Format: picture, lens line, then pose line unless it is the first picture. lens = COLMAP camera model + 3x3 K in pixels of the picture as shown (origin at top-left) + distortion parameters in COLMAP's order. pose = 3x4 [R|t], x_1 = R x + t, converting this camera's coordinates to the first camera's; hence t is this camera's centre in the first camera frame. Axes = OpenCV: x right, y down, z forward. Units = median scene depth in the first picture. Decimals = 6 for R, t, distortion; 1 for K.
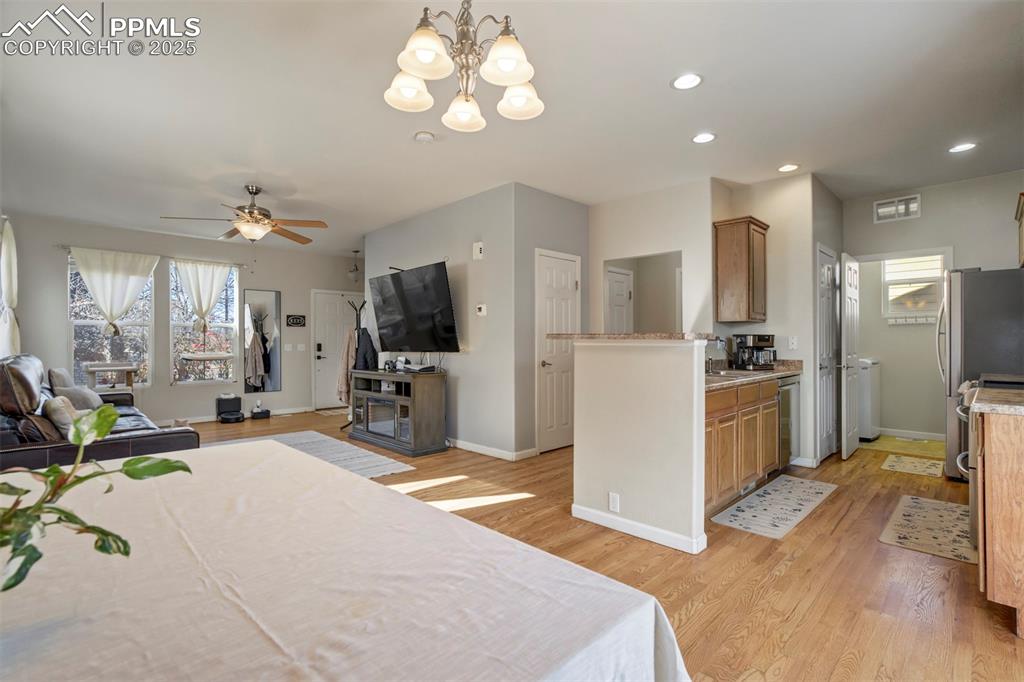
lens RADIAL K [[474.6, 0, 525.5], [0, 474.6, 339.6], [0, 0, 1]] dist [-0.041250, 0.024312]
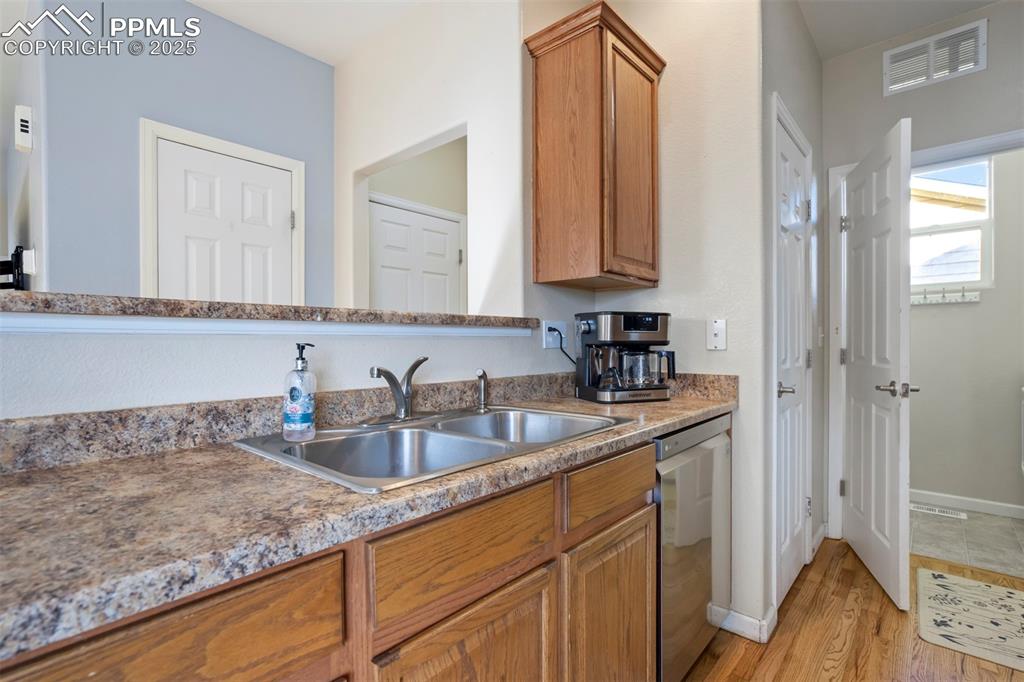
lens RADIAL K [[481.4, 0, 519.2], [0, 481.4, 344.1], [0, 0, 1]] dist [-0.043007, 0.022797]
pose [[0.998153, -0.002402, 0.060695, 0.369570], [0.001913, 0.999965, 0.008112, 0.012485], [-0.060713, -0.007981, 0.998123, 0.587525]]
